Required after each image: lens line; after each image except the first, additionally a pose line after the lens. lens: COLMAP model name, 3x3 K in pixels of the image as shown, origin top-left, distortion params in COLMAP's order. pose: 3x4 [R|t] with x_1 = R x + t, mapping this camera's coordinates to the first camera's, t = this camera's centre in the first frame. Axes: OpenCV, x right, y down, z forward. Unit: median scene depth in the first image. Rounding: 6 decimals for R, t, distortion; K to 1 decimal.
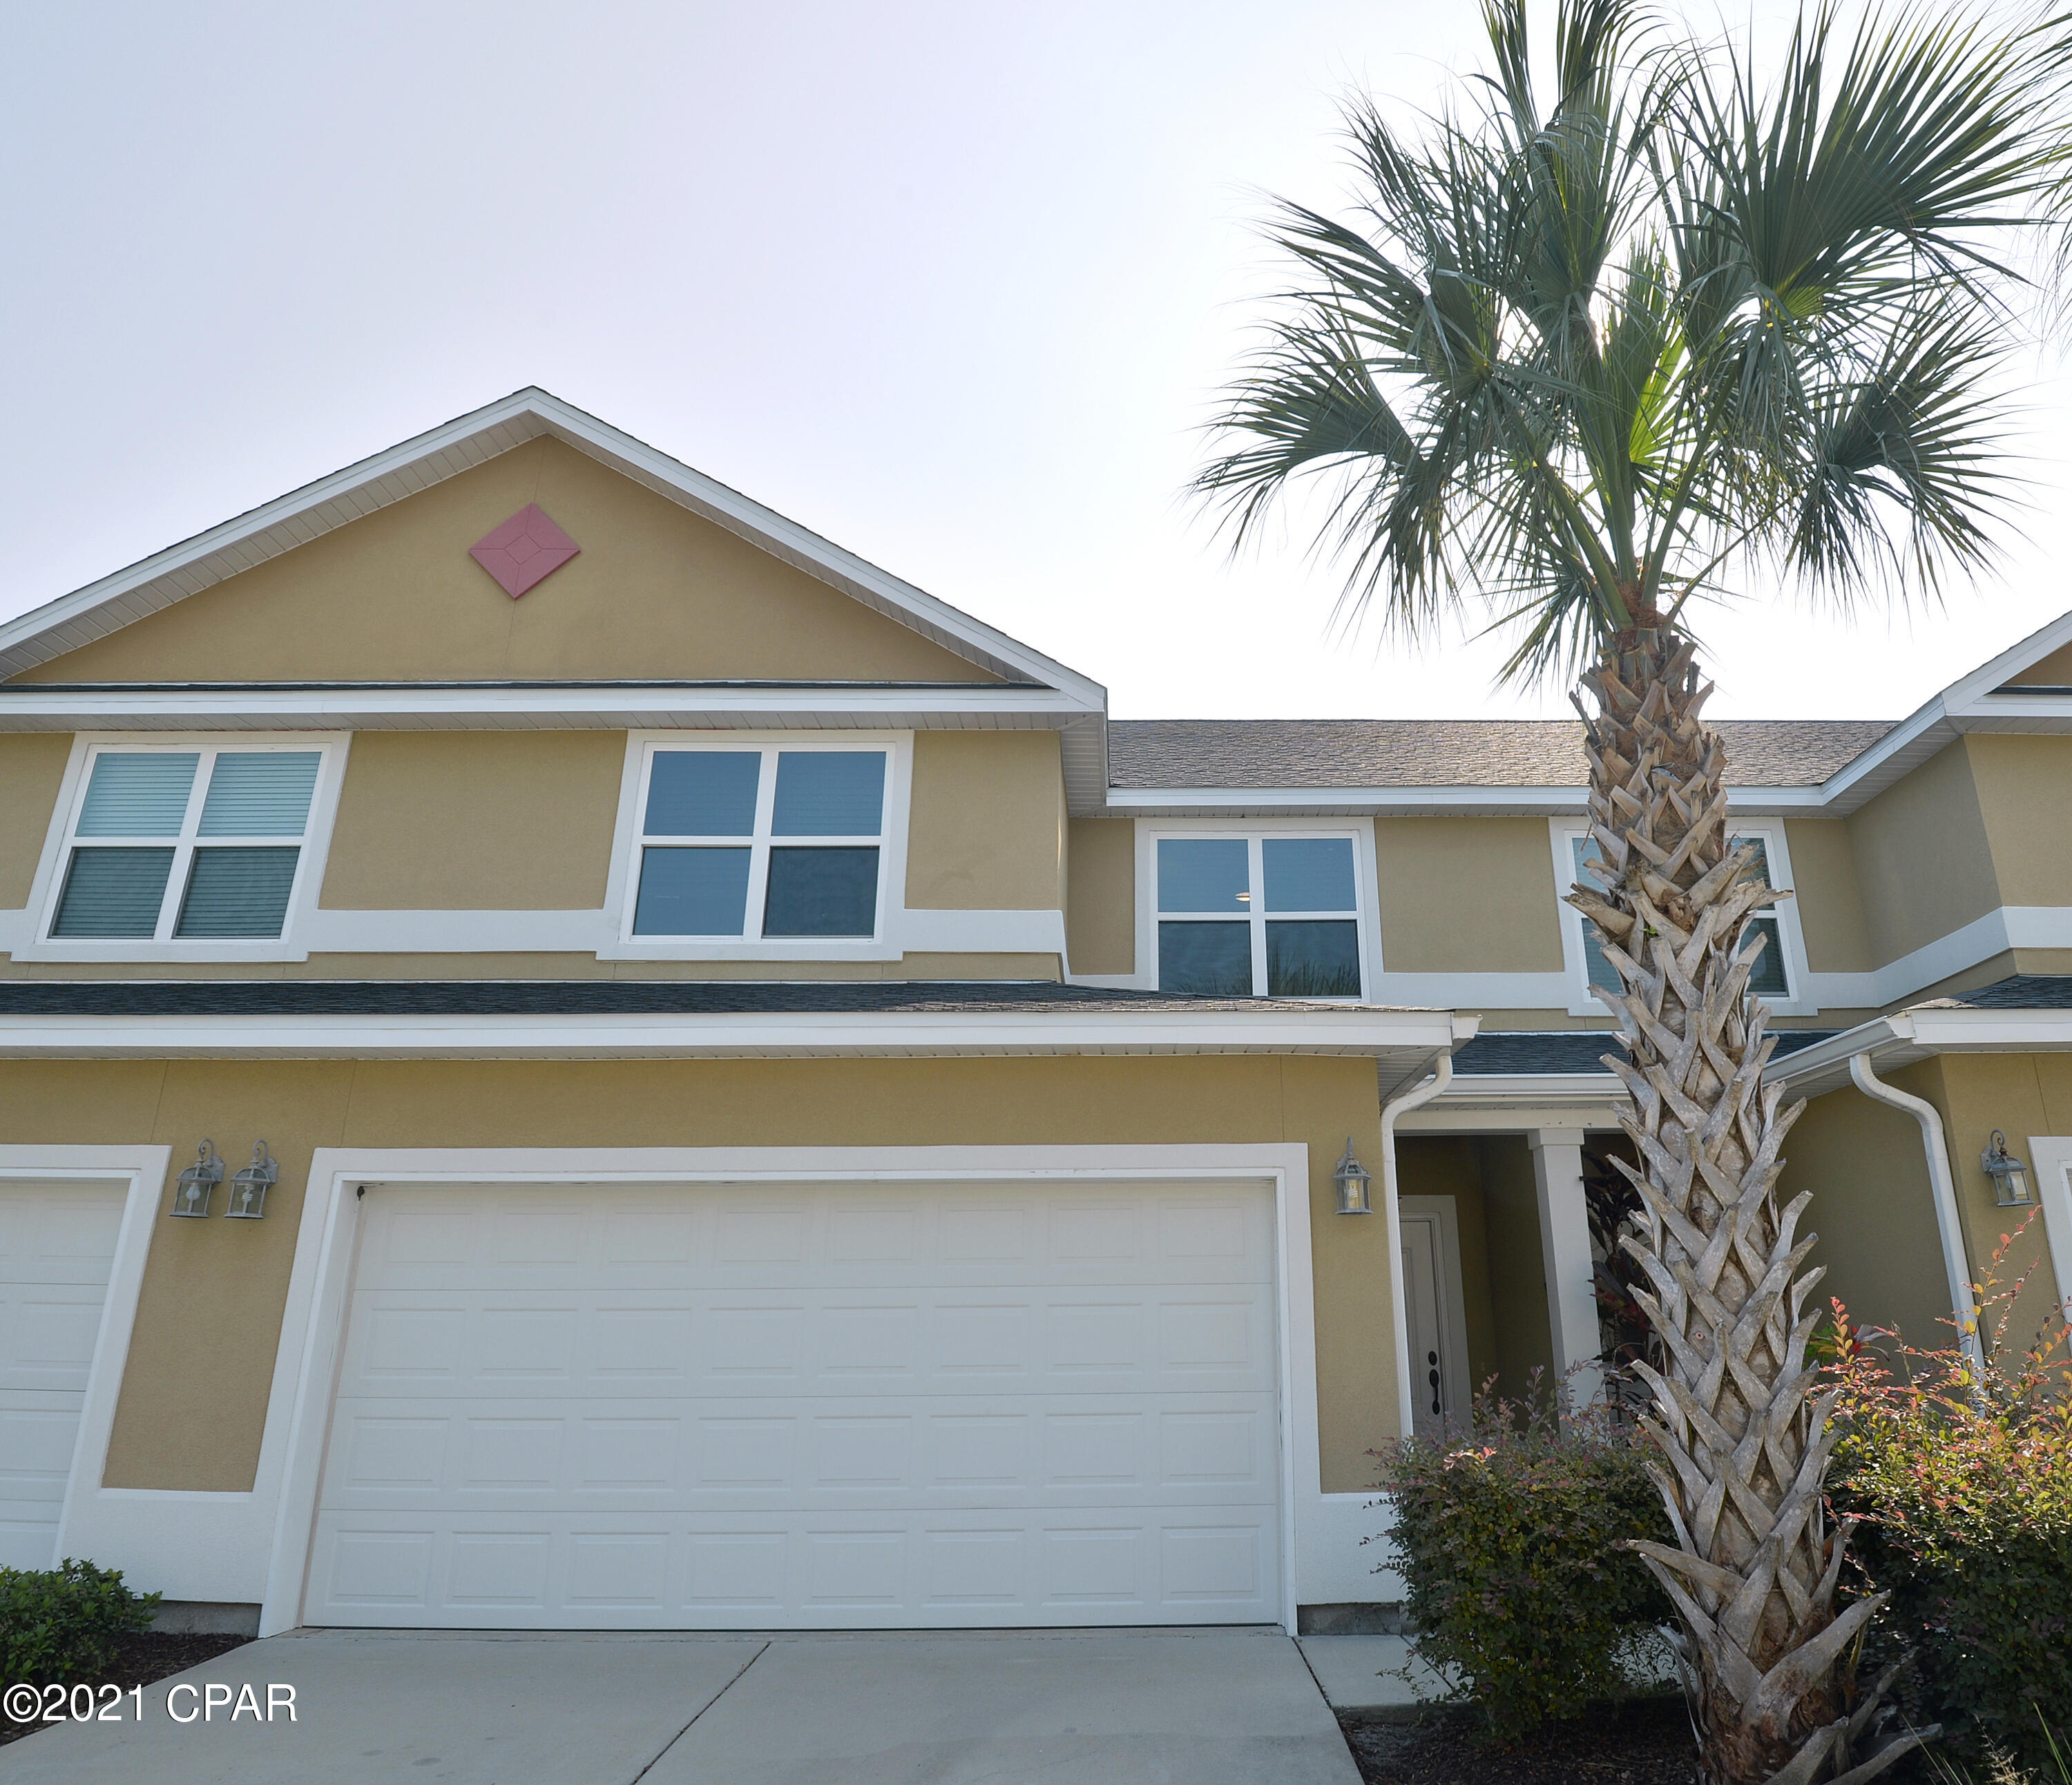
lens RADIAL K [[1335.2, 0, 1140.4], [0, 1335.2, 870.5], [0, 0, 1]] dist [0.001045, -0.038988]
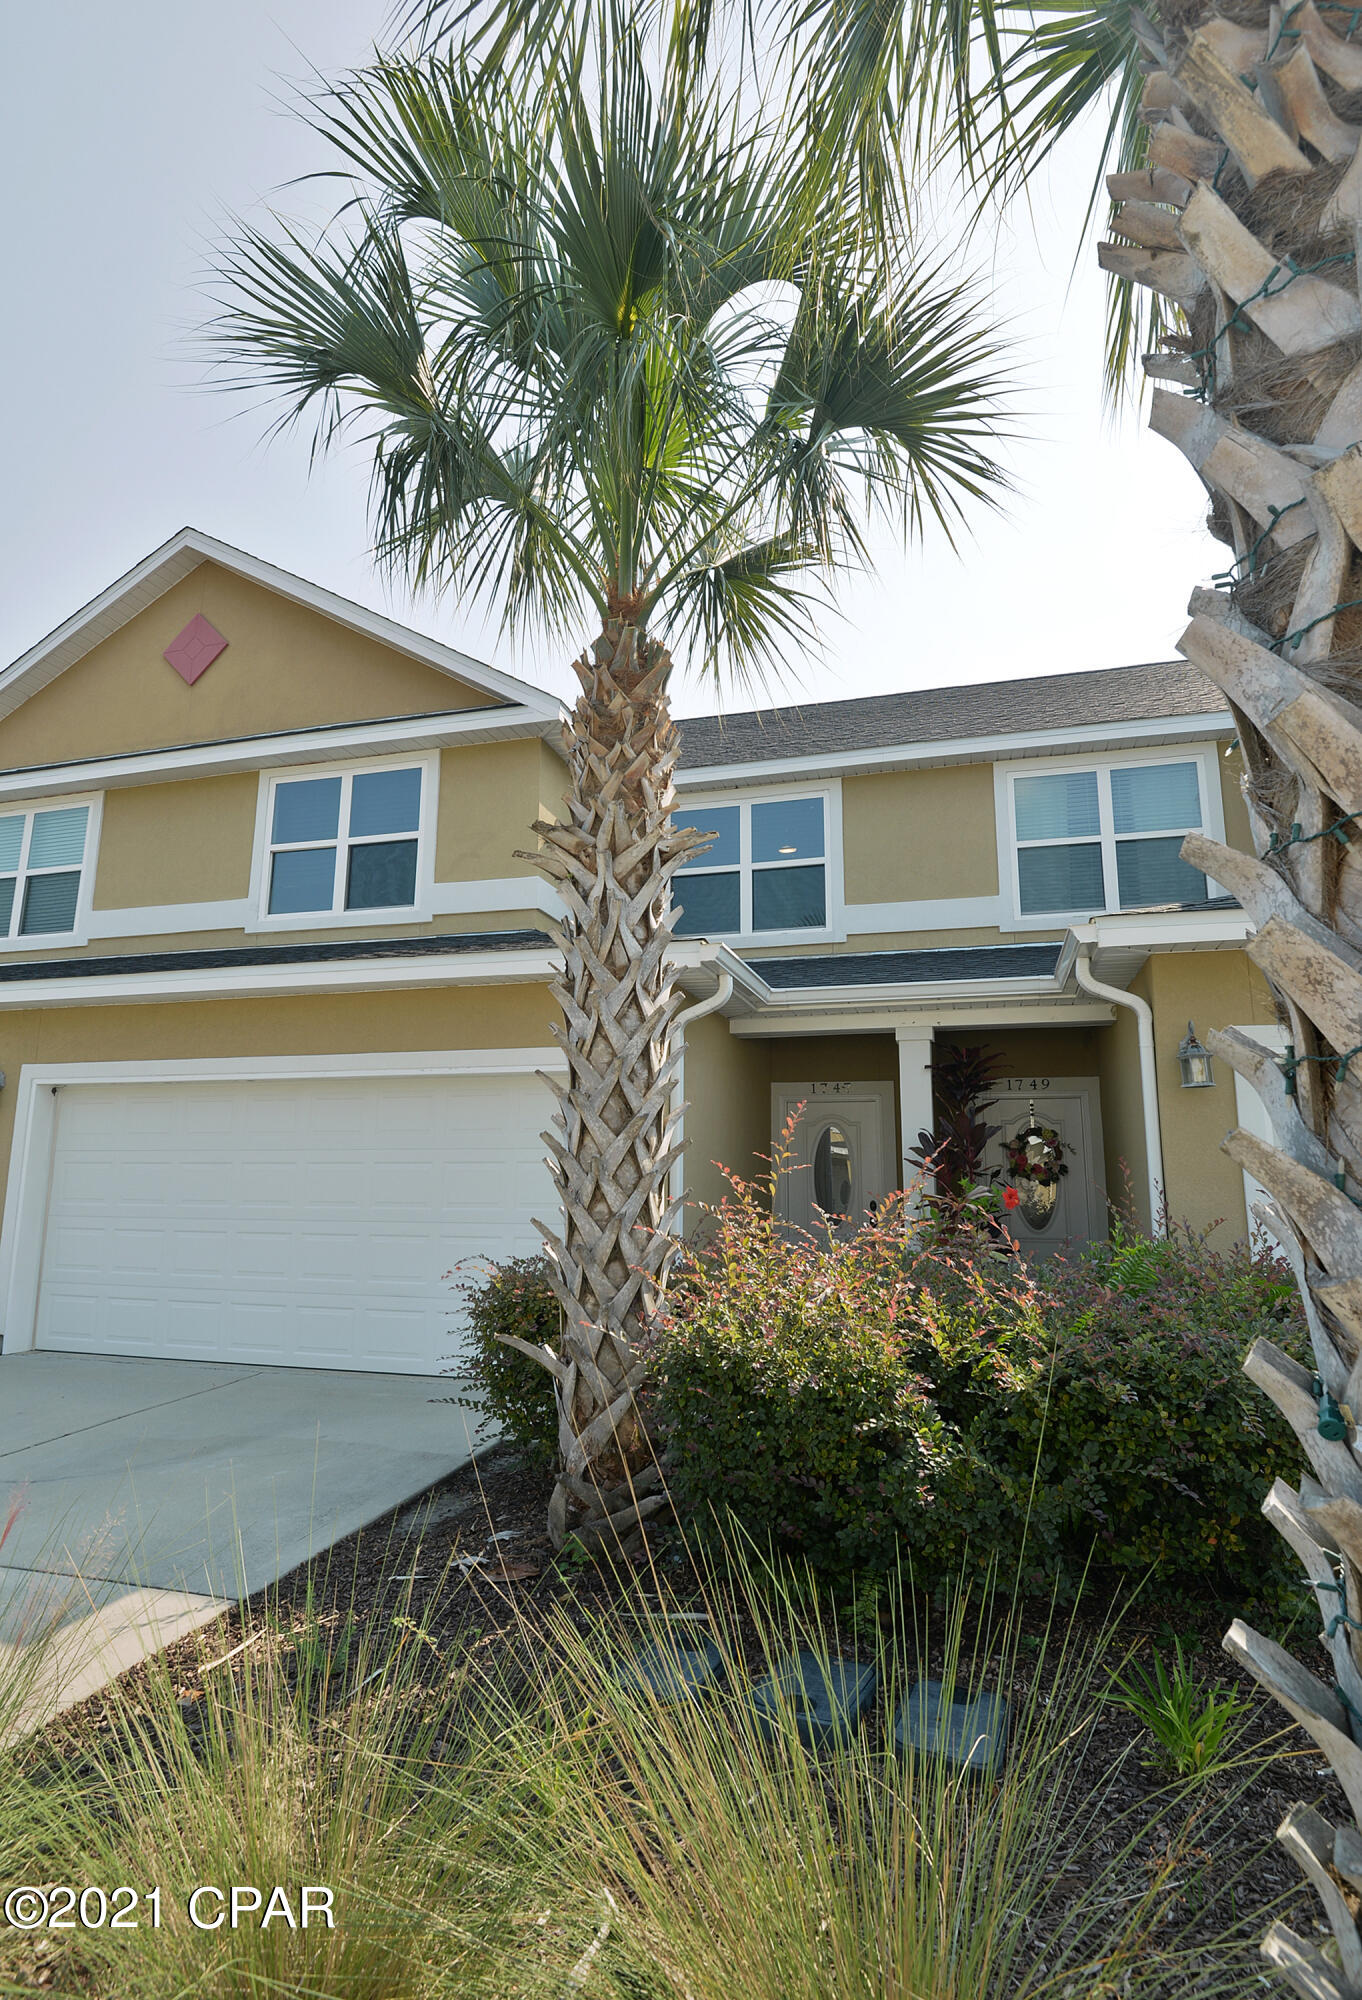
lens RADIAL K [[1039.0, 0, 679.3], [0, 1039.0, 992.8], [0, 0, 1]] dist [-0.004939, -0.000781]
pose [[0.954560, -0.038914, -0.295468, 0.505521], [0.082823, 0.987022, 0.137582, 0.018594], [0.286279, -0.155801, 0.945394, 0.062952]]
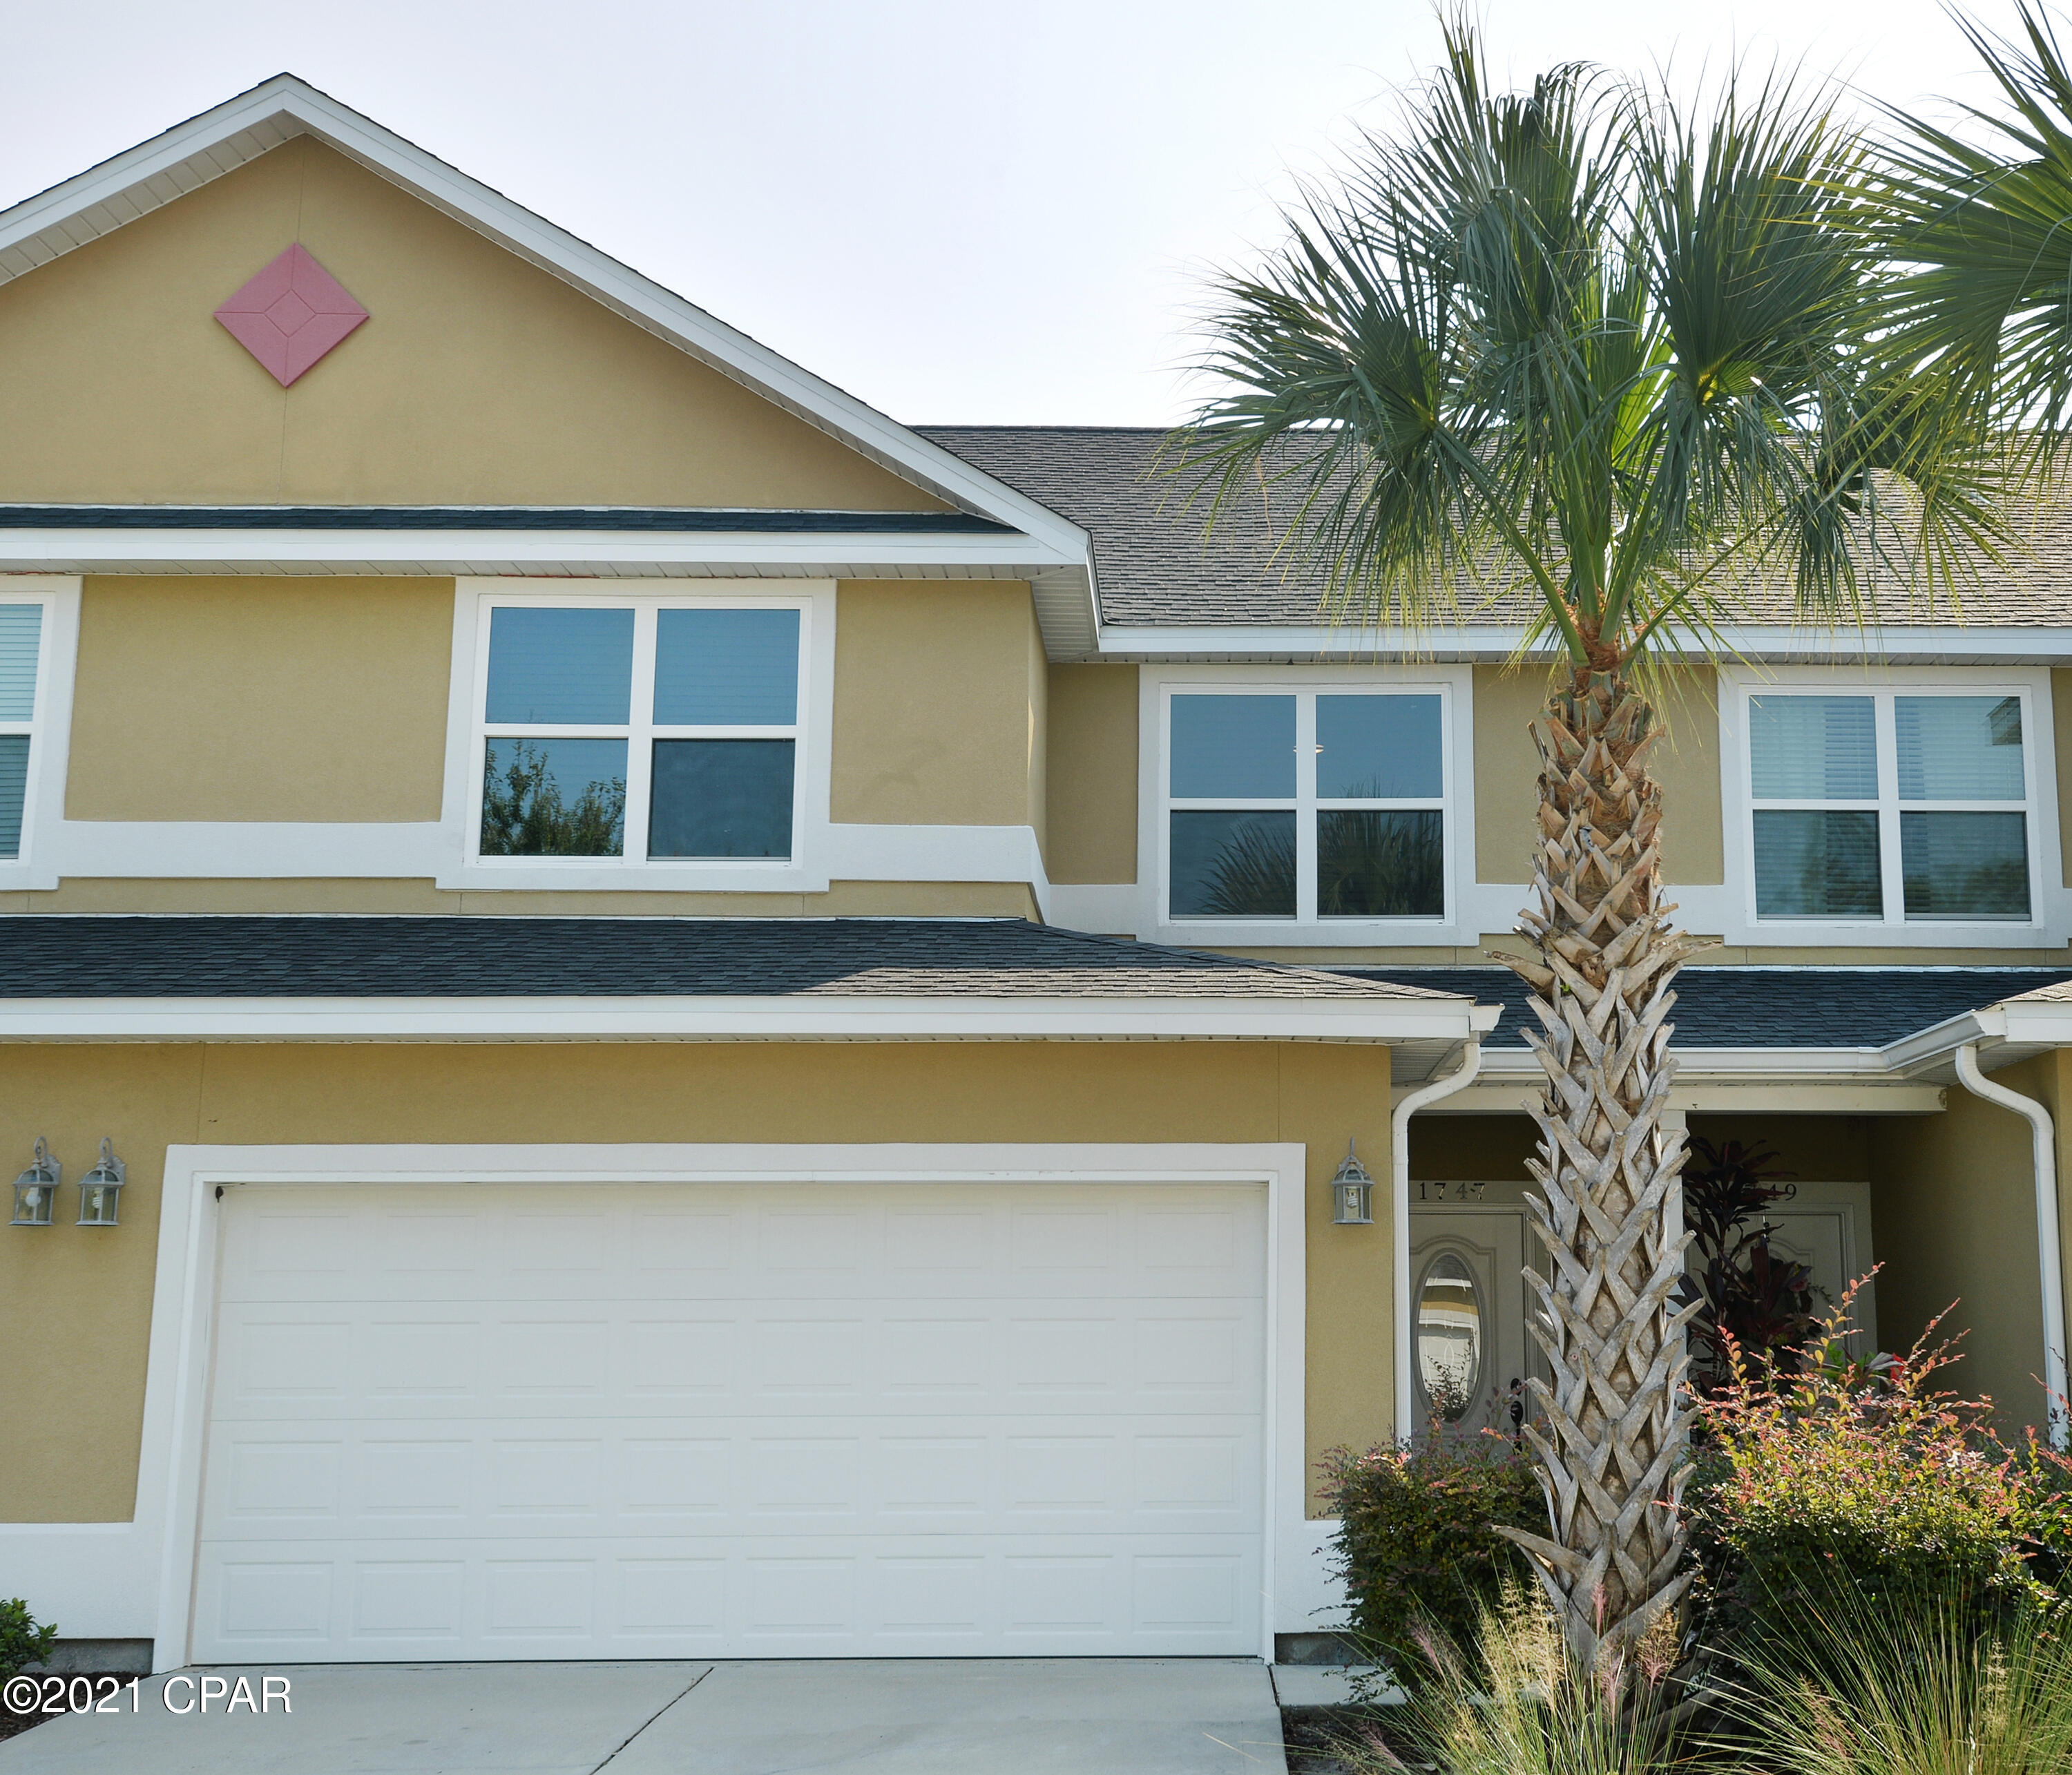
lens RADIAL K [[2642.2, 0, 1211.0], [0, 2642.2, 884.1], [0, 0, 1]] dist [0.070592, -0.078639]
pose [[0.999930, 0.006948, -0.009570, 0.080457], [-0.005364, 0.987663, 0.156501, -0.240454], [0.010539, -0.156438, 0.987631, -0.703594]]
